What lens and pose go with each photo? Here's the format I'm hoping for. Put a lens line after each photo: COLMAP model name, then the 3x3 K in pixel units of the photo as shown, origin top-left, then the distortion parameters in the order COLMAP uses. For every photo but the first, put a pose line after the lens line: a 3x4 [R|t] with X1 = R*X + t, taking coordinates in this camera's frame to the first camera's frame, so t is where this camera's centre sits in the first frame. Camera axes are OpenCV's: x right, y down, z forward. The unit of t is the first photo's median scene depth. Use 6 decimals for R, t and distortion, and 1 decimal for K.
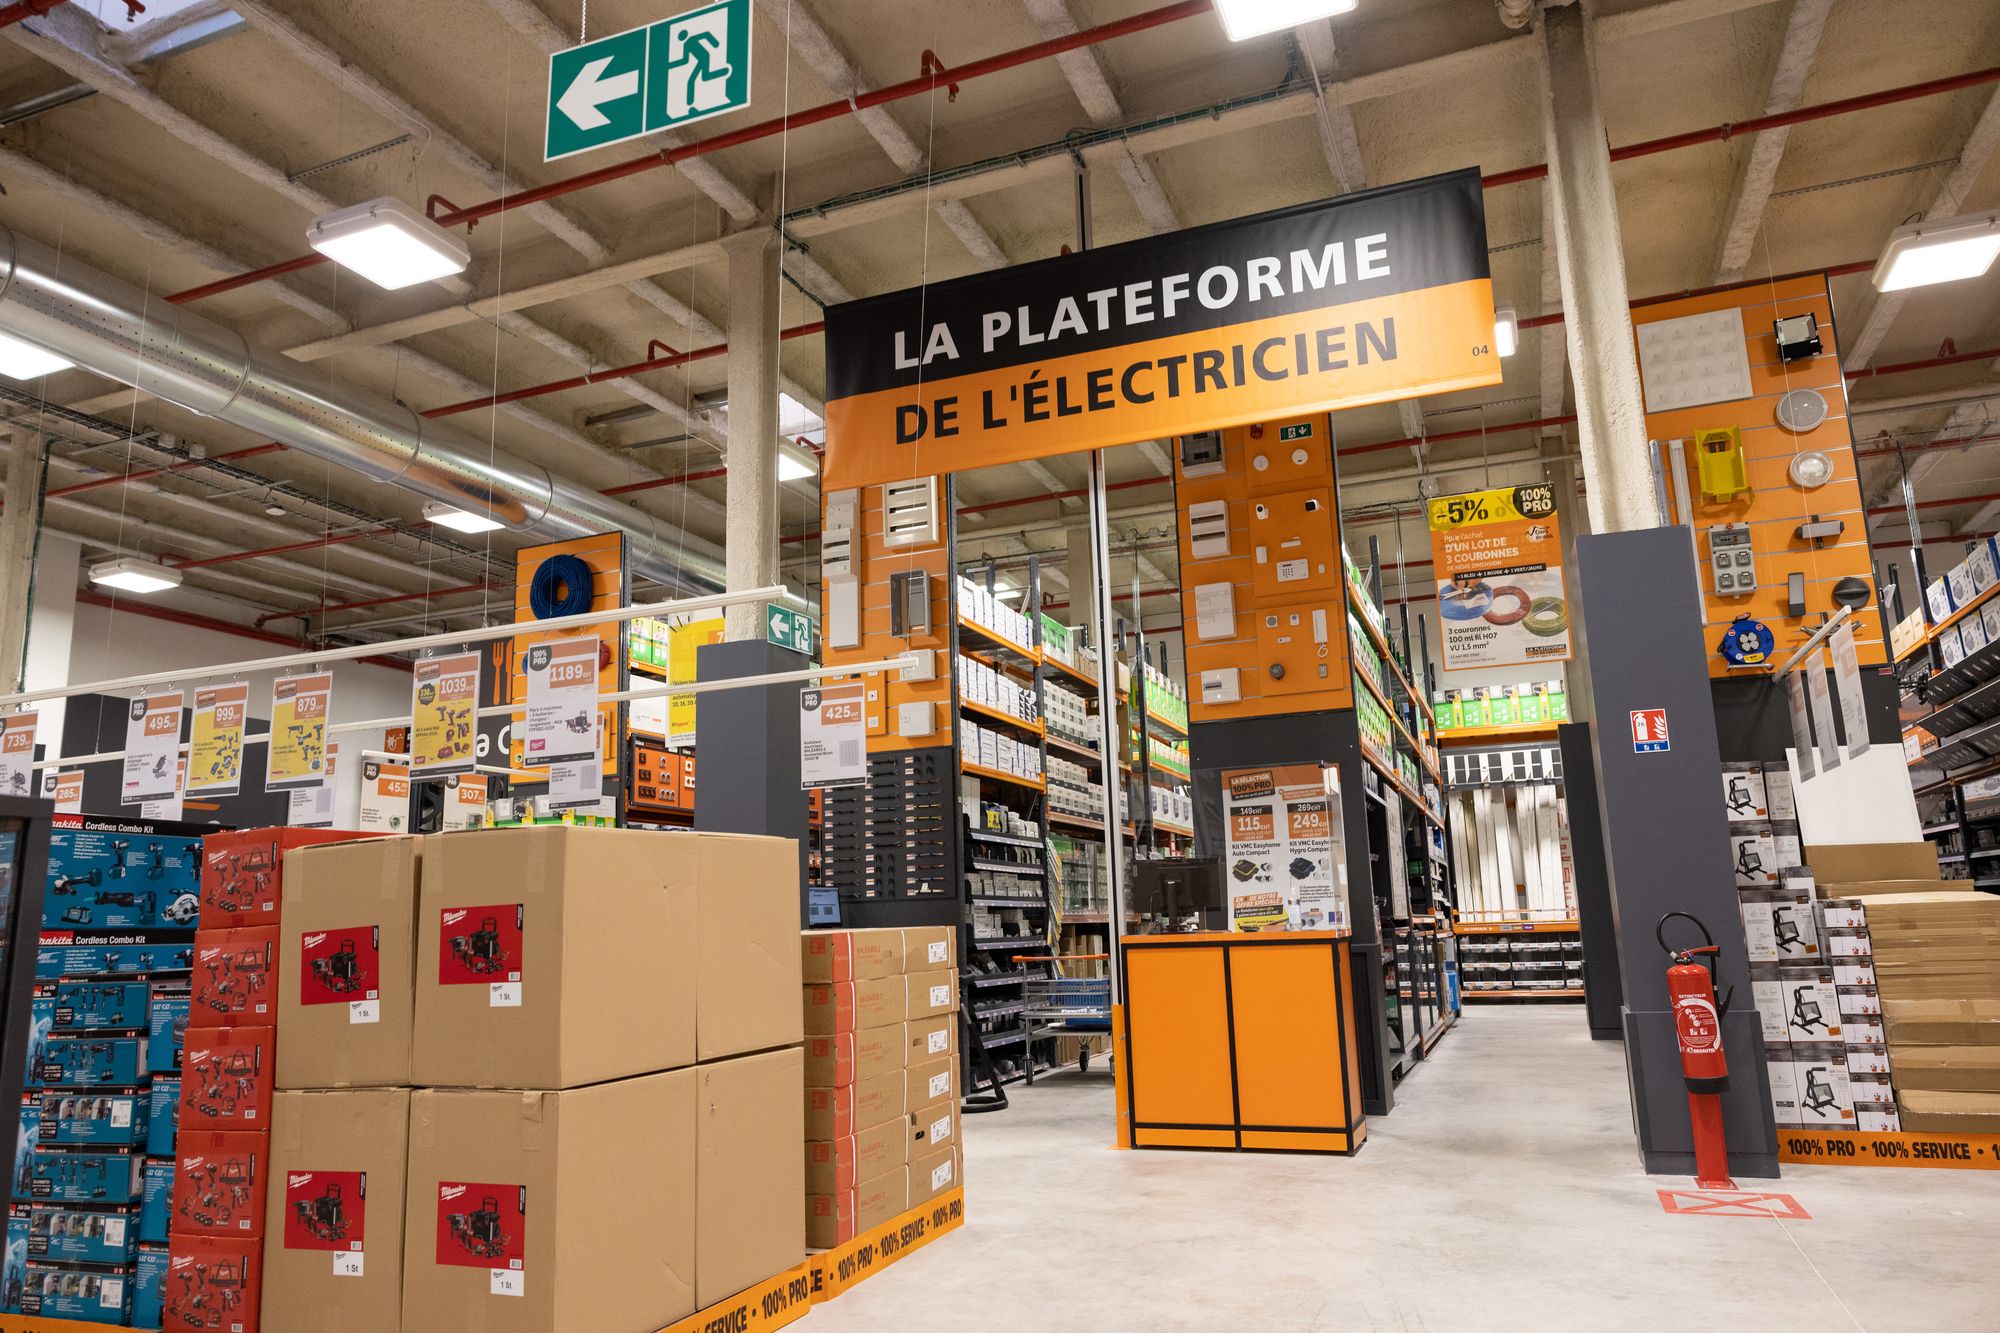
lens RADIAL K [[1335.7, 0, 1000.0], [0, 1335.7, 666.5], [0, 0, 1]] dist [-0.001324, 0.000633]
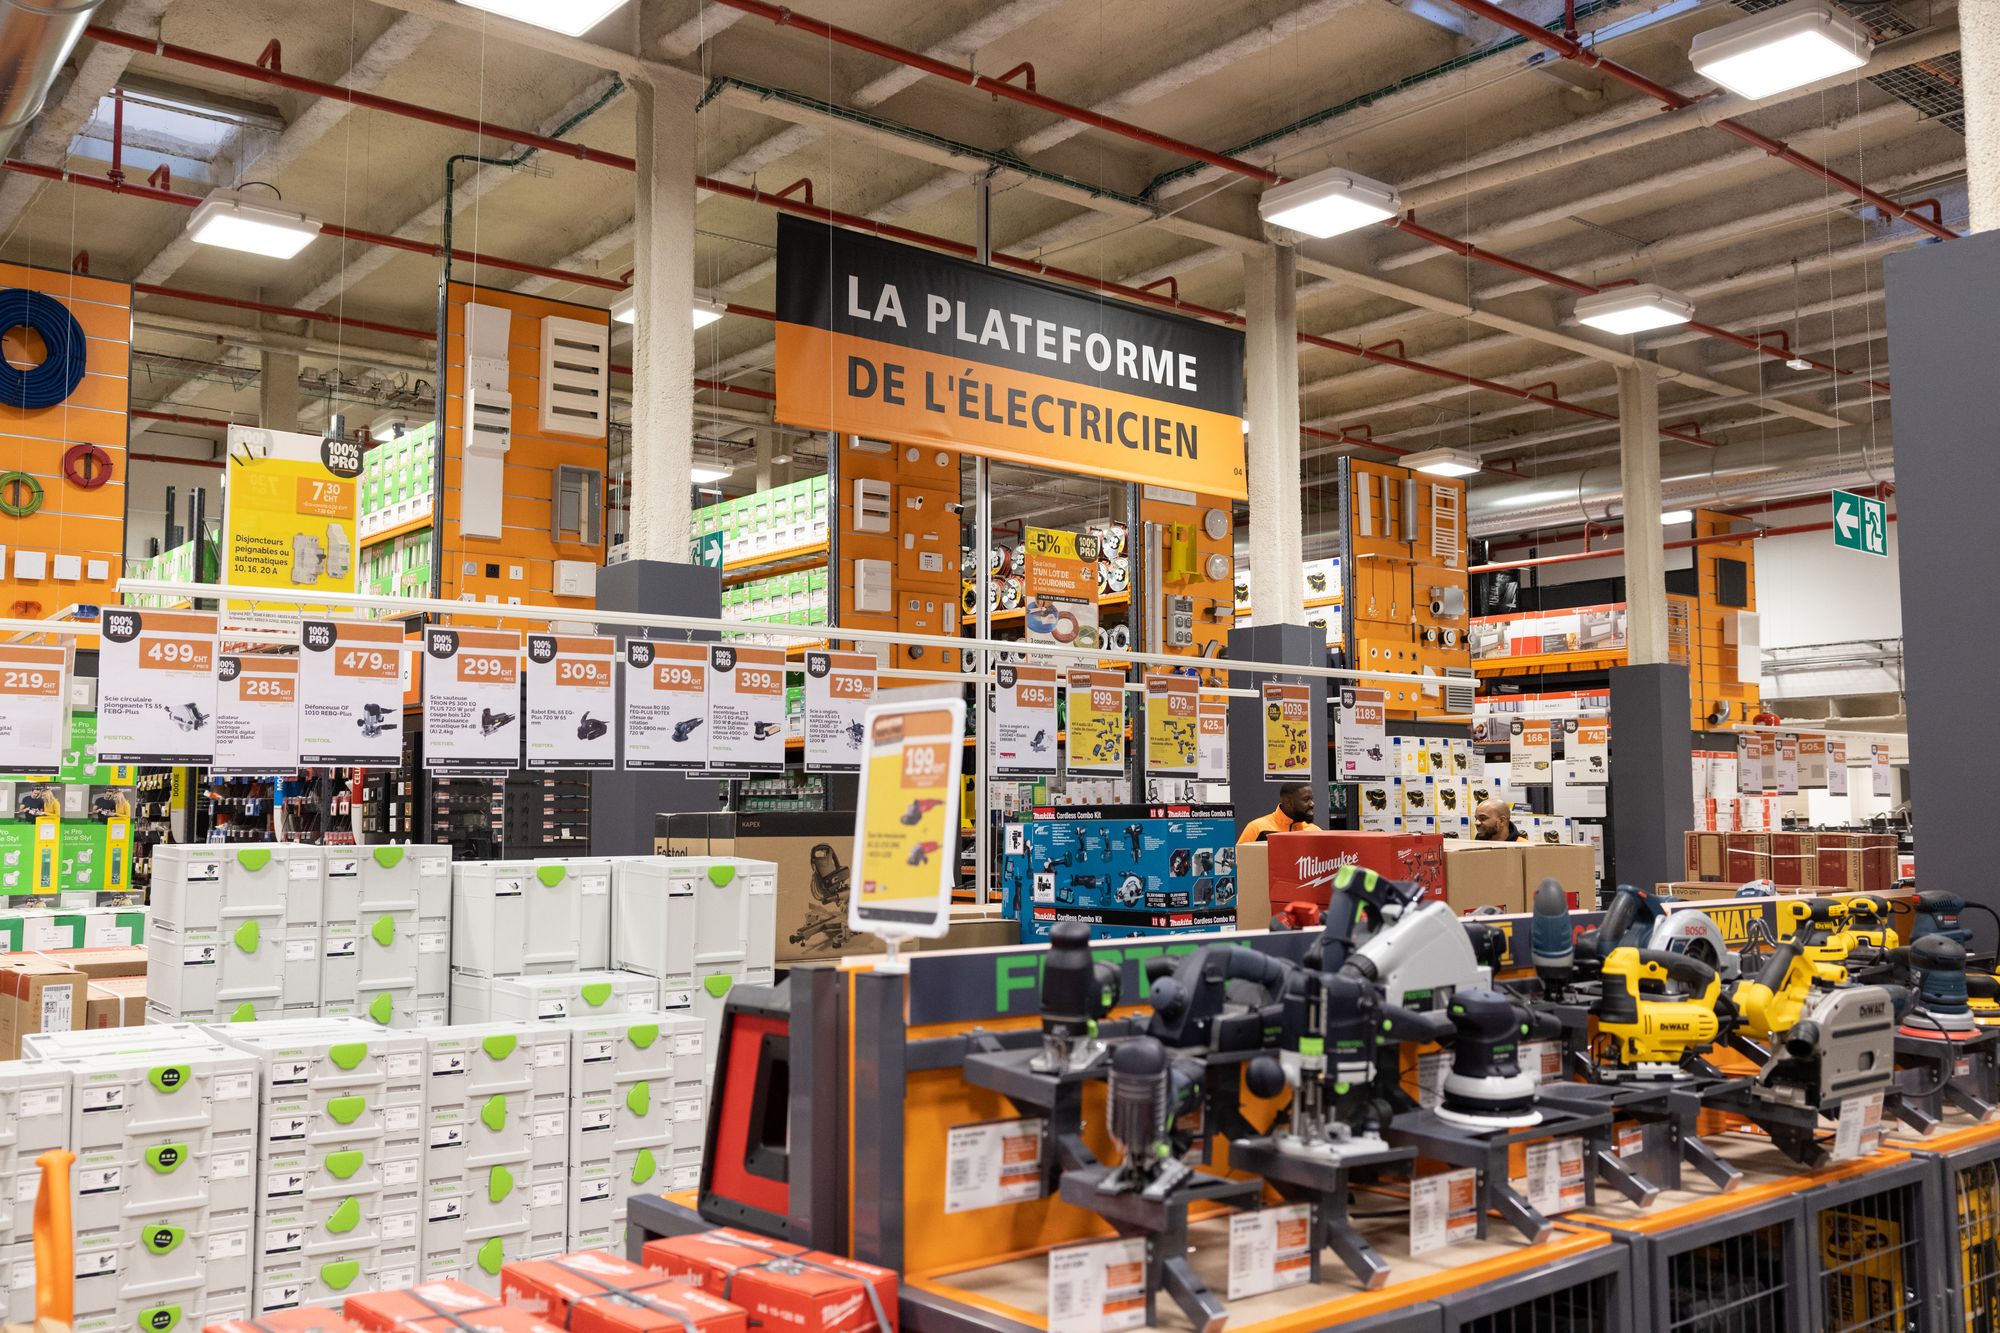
lens RADIAL K [[1759.7, 0, 1000.0], [0, 1759.7, 666.5], [0, 0, 1]] dist [0.004582, 0.001567]
pose [[0.488478, 0.104658, 0.866277, -1.178433], [-0.181907, 0.983182, -0.016208, 0.030975], [-0.853404, -0.149665, 0.499301, 0.247427]]
